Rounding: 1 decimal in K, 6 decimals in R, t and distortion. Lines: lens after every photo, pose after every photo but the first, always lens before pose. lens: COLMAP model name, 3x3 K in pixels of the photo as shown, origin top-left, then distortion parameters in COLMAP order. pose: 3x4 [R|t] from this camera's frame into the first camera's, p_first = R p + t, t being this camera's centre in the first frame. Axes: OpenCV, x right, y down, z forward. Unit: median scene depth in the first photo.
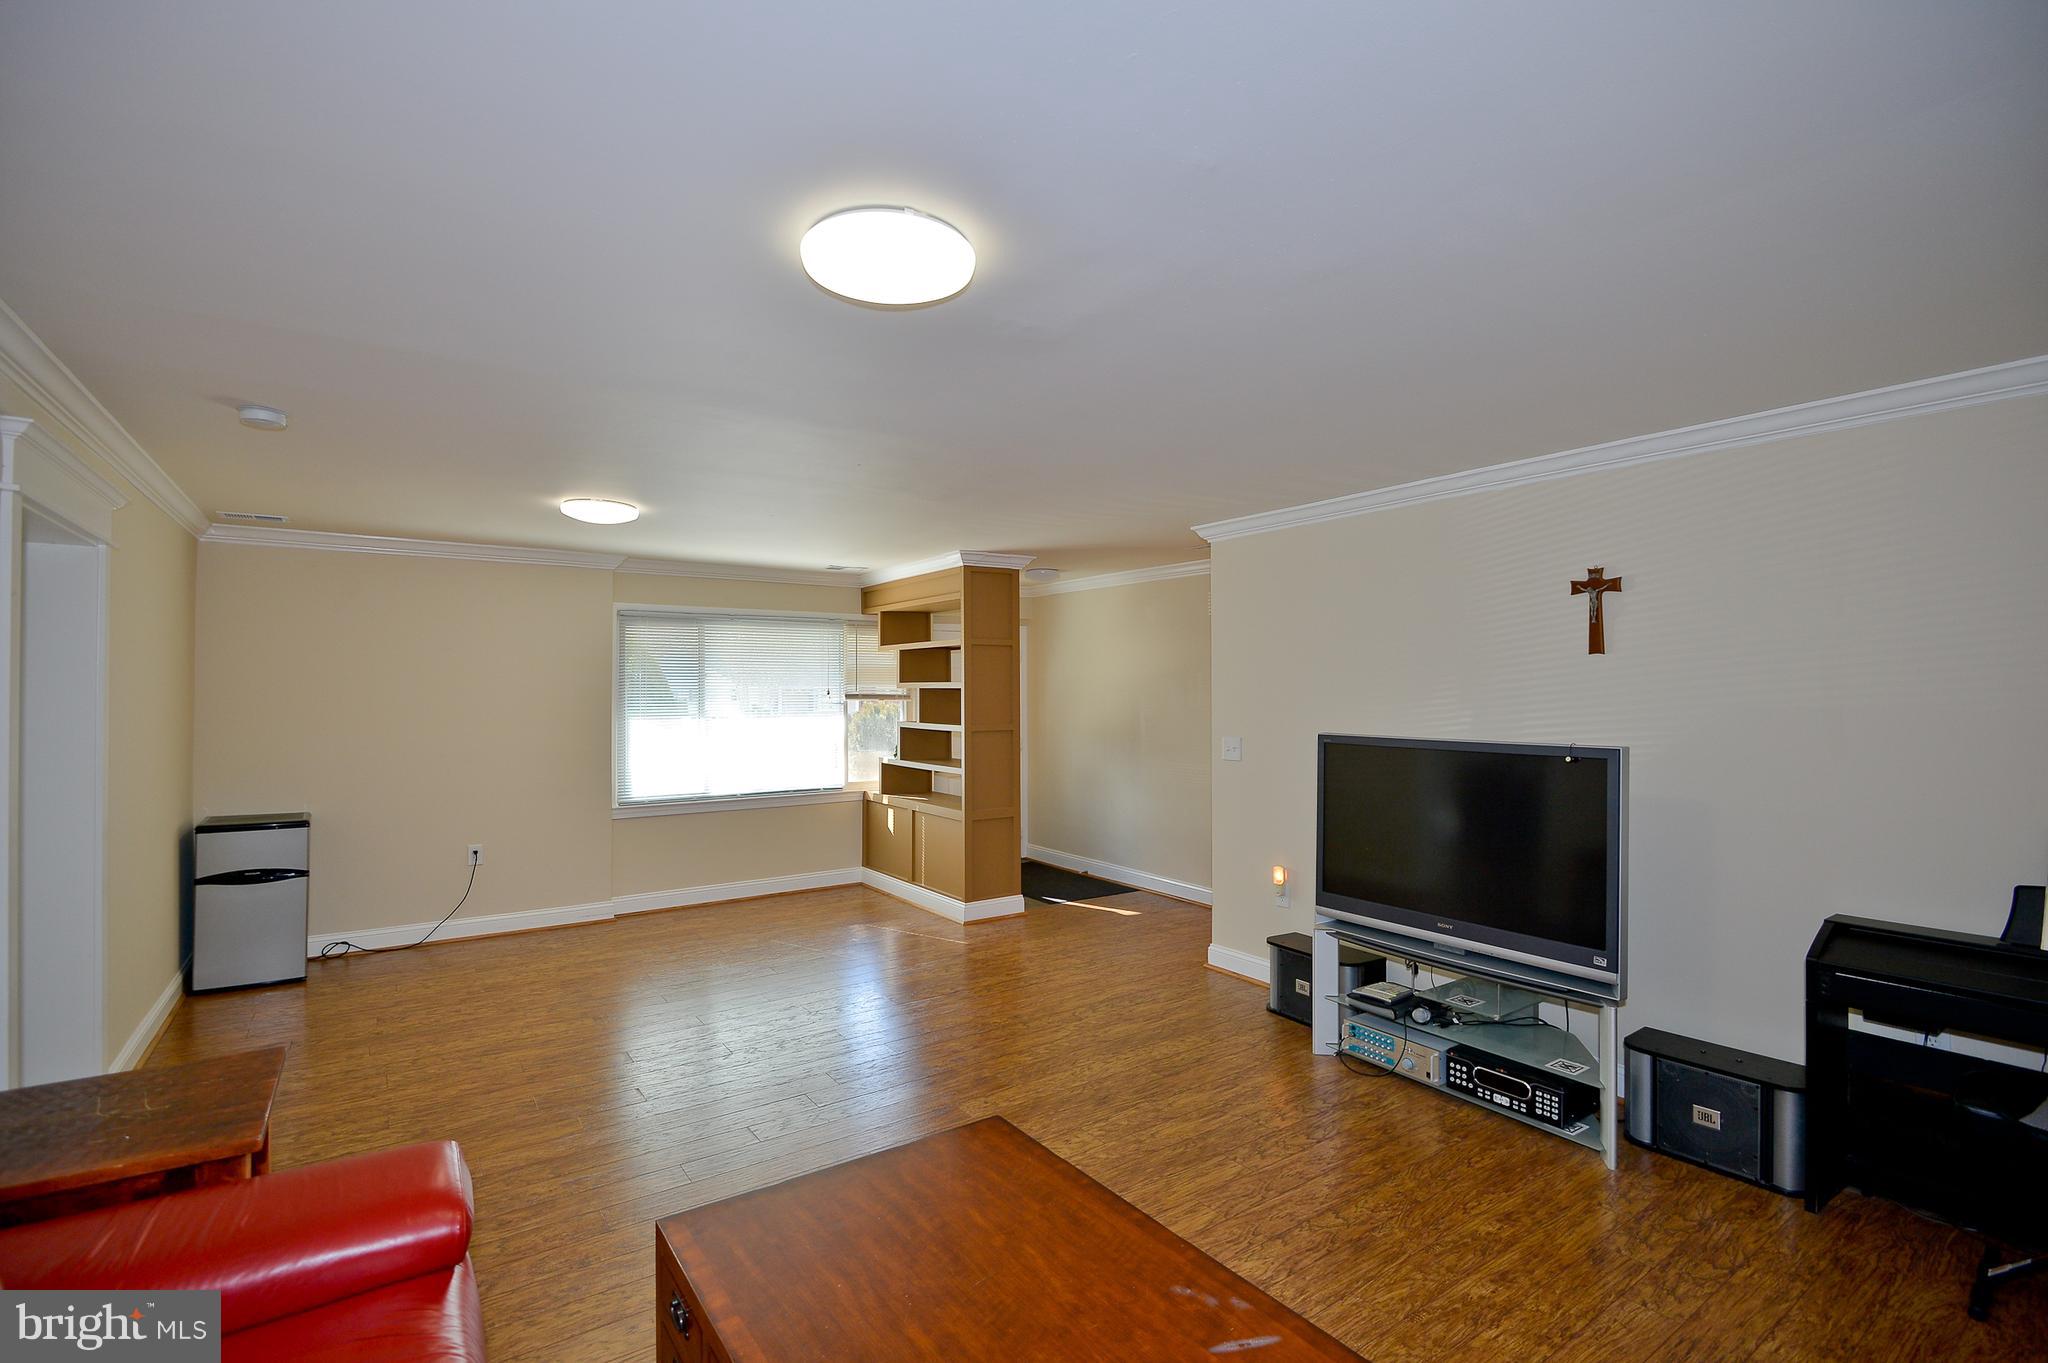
lens RADIAL K [[940.3, 0, 1018.9], [0, 940.3, 677.5], [0, 0, 1]] dist [-0.011792, -0.005296]
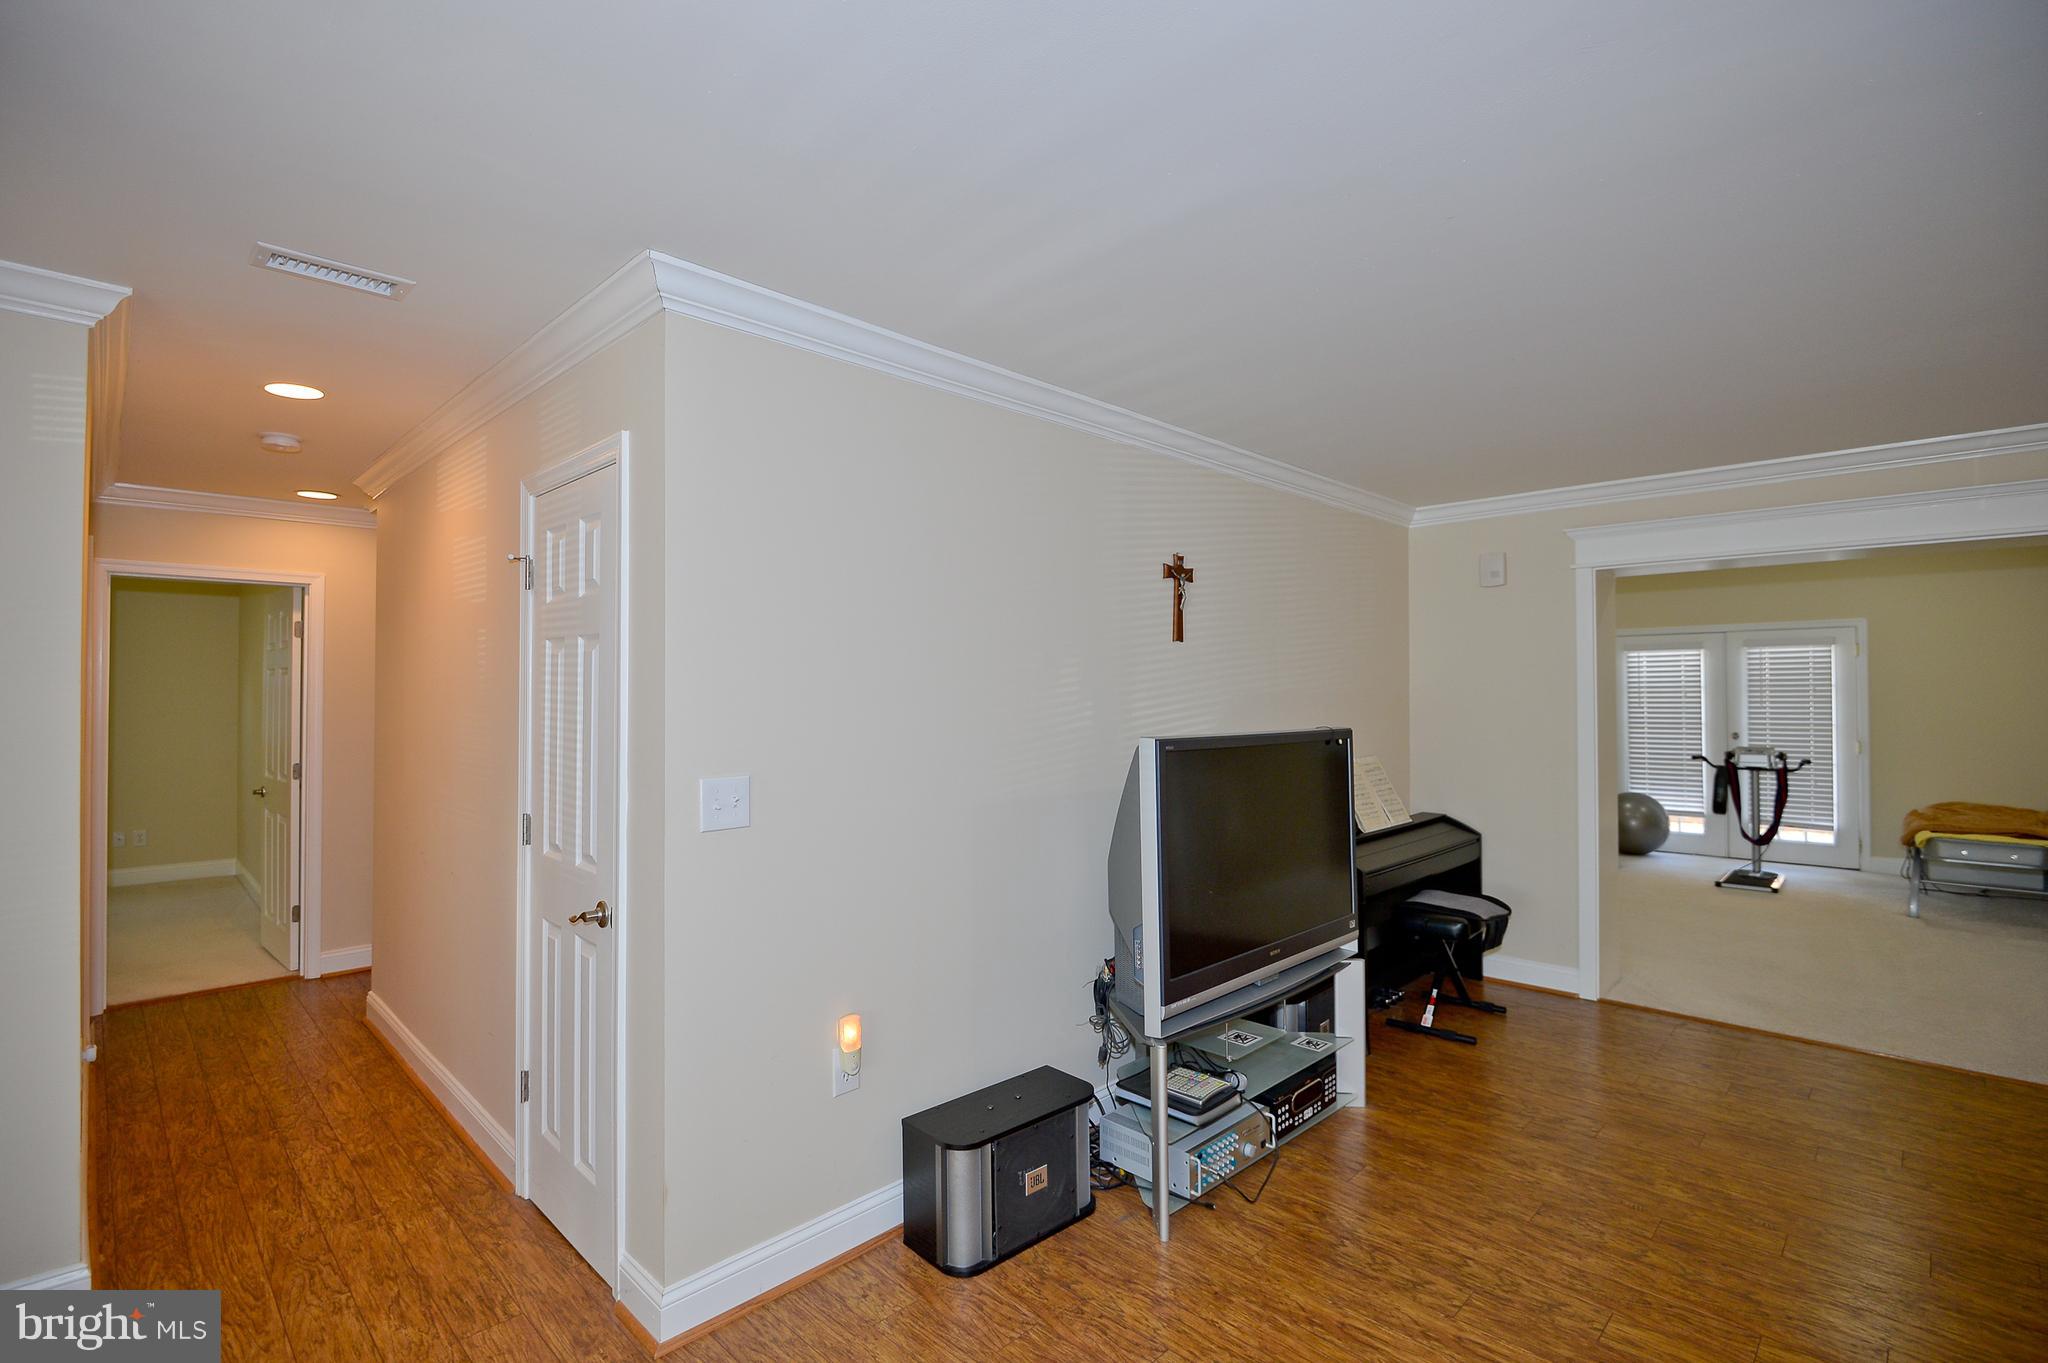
lens RADIAL K [[940.3, 0, 1026.9], [0, 940.3, 678.8], [0, 0, 1]] dist [-0.011792, -0.005296]
pose [[-0.188088, 0.019068, 0.981967, -0.183256], [-0.008780, 0.999739, -0.021095, 0.020370], [-0.982113, -0.012589, -0.187872, 0.744128]]
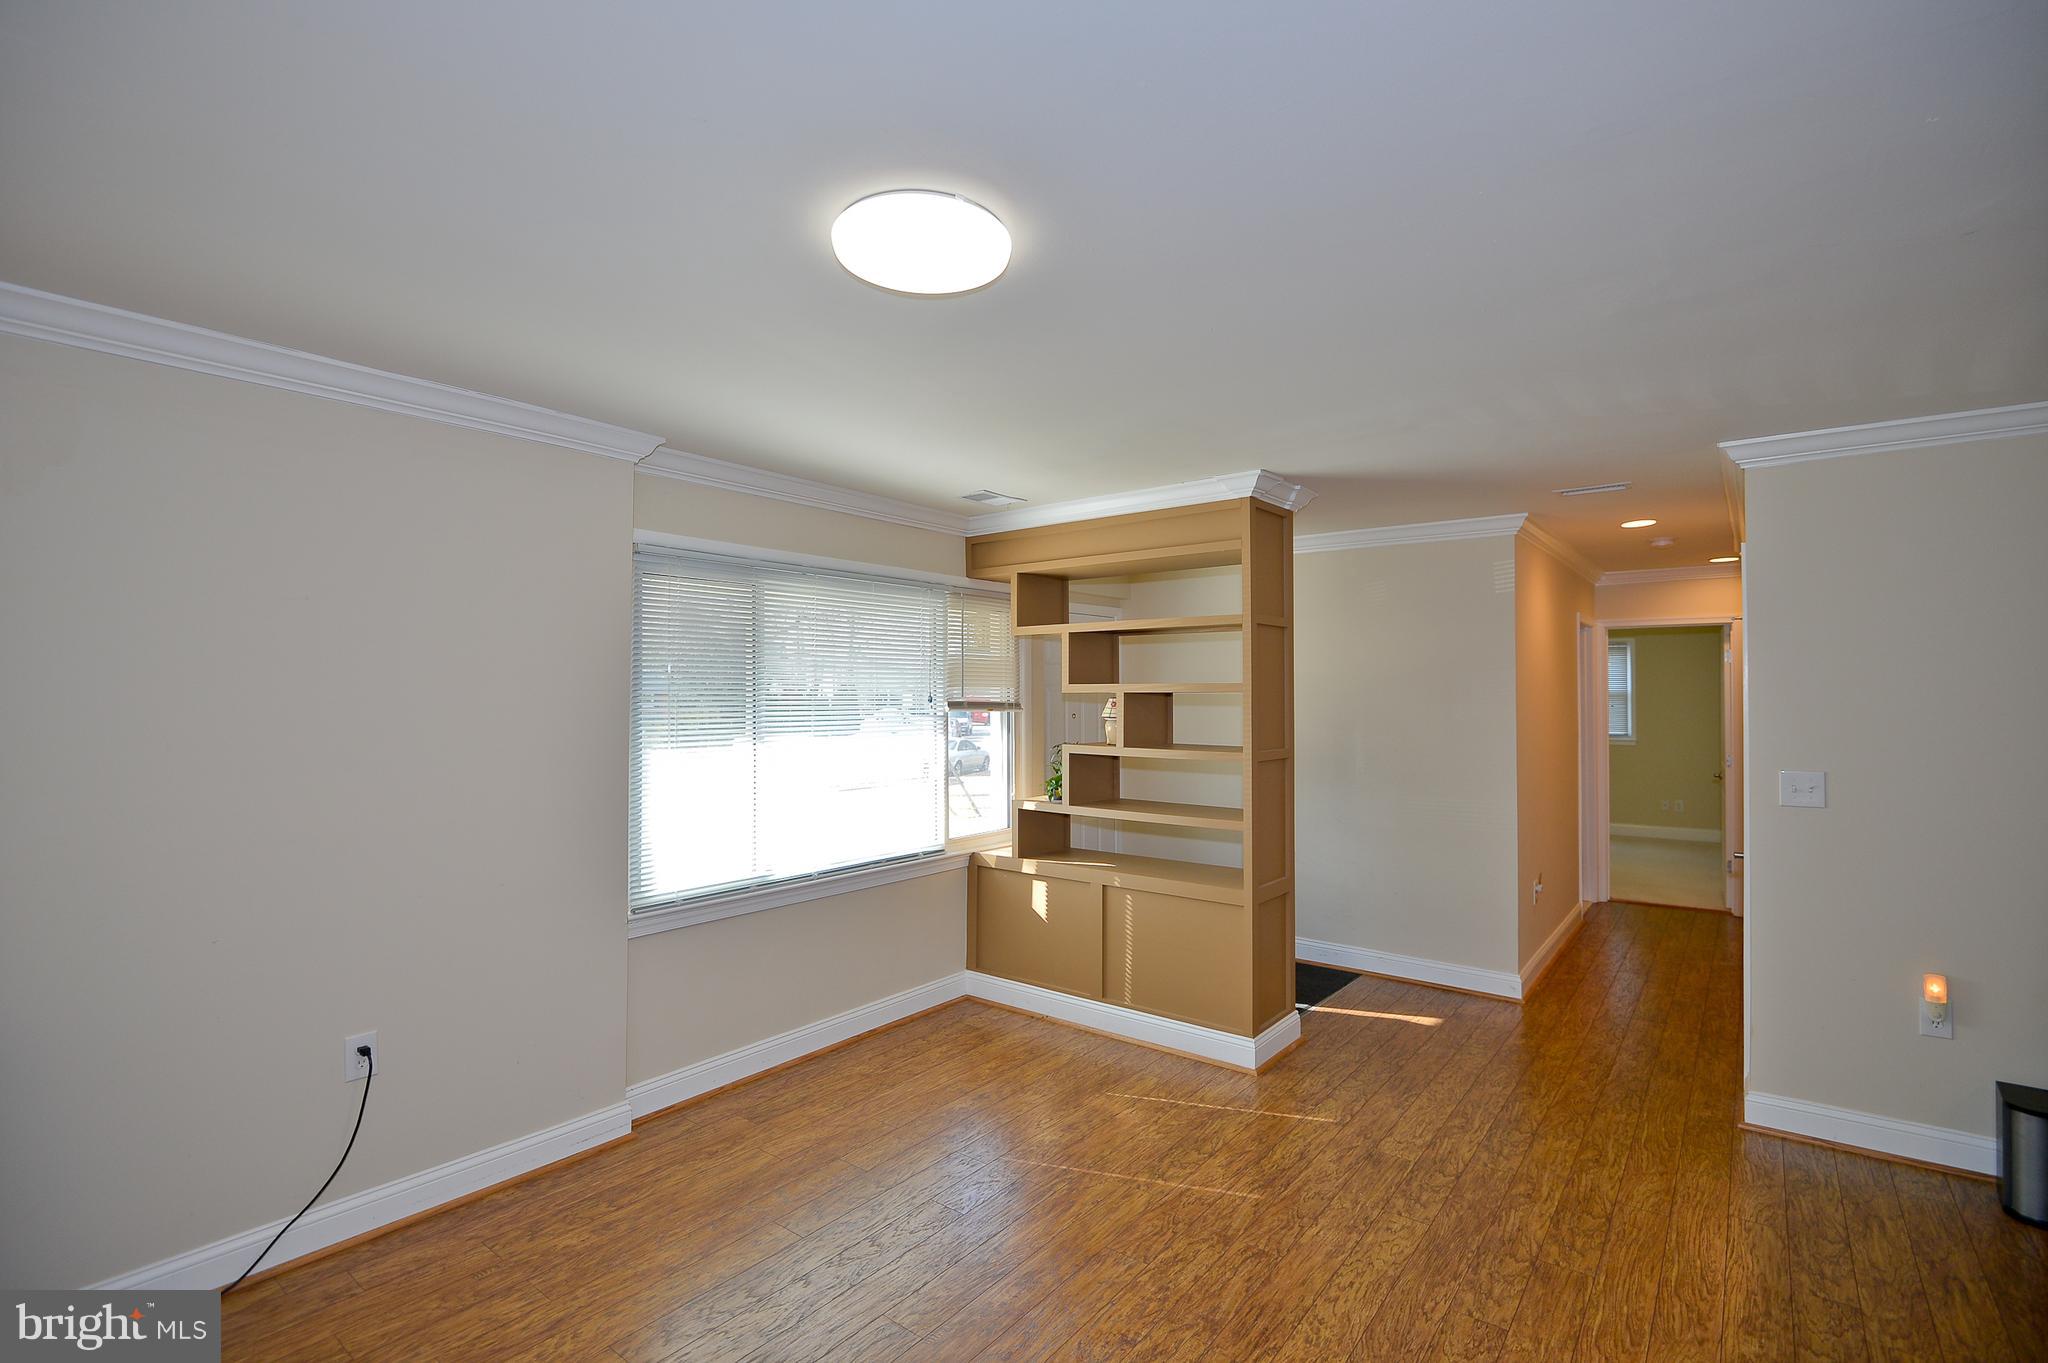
lens RADIAL K [[940.3, 0, 1018.3], [0, 940.3, 676.1], [0, 0, 1]] dist [-0.011792, -0.005296]
pose [[0.957197, 0.009291, 0.289289, -0.371732], [-0.007051, 0.999937, -0.008785, 0.006451], [-0.289352, 0.006369, 0.957202, 0.429781]]
